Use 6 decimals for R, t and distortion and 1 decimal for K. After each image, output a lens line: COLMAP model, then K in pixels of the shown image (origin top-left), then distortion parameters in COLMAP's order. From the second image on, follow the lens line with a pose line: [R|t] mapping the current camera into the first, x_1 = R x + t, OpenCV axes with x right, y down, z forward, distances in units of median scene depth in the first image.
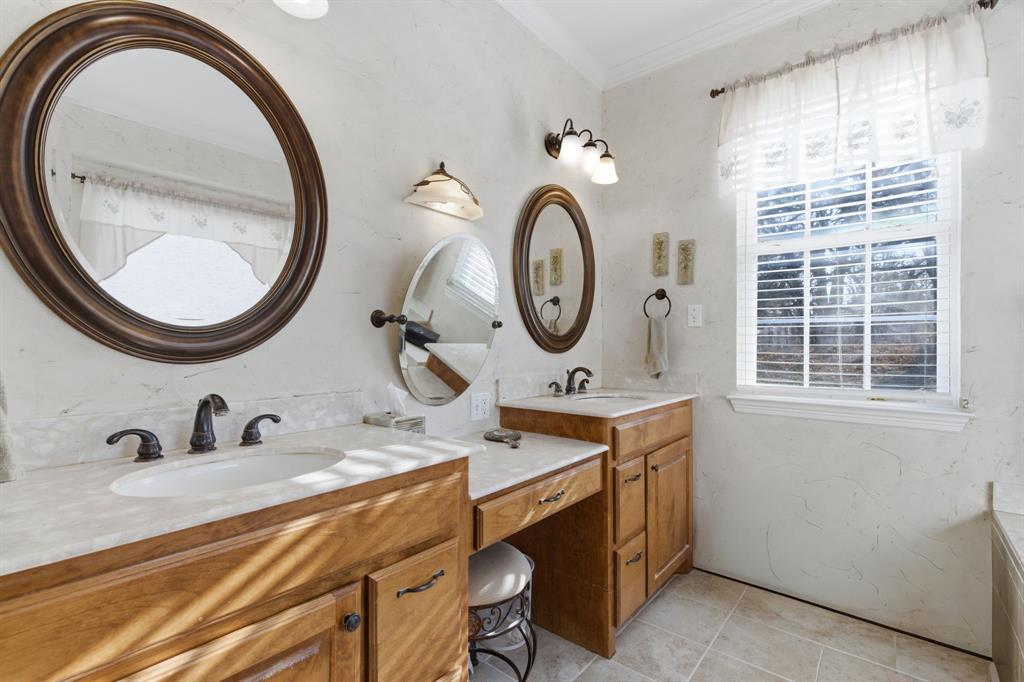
lens RADIAL K [[460.1, 0, 509.5], [0, 460.1, 345.7], [0, 0, 1]] dist [-0.004795, 0.000703]
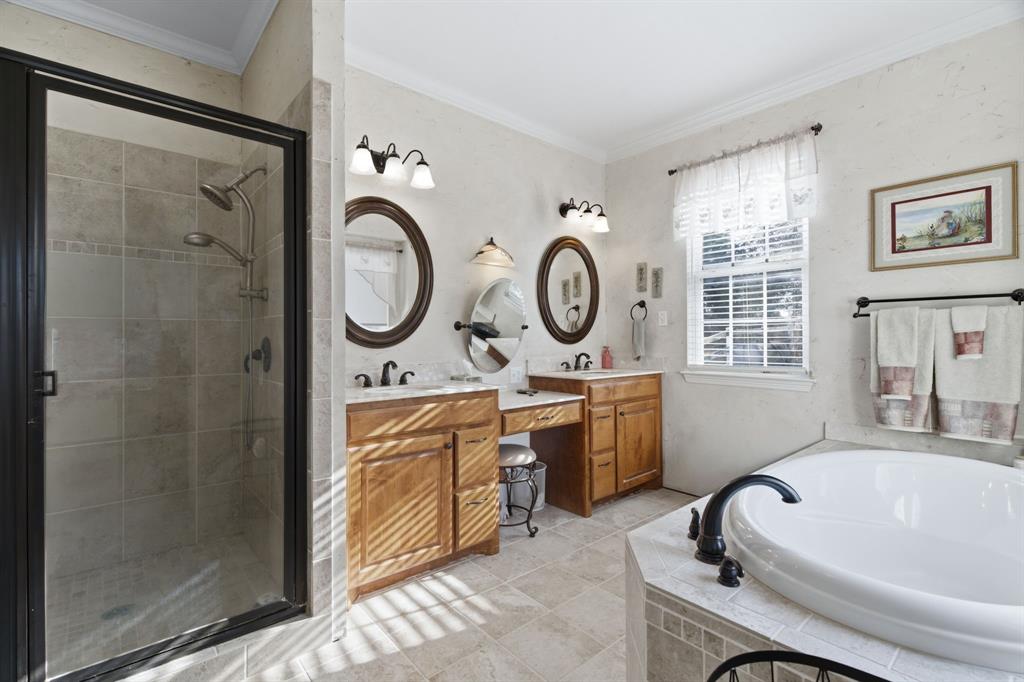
lens RADIAL K [[460.1, 0, 513.7], [0, 460.1, 338.7], [0, 0, 1]] dist [-0.004795, 0.000703]
pose [[0.987977, -0.006631, -0.154461, 0.189776], [0.006311, 0.999977, -0.002558, 0.001429], [0.154475, 0.001553, 0.987996, -0.675842]]
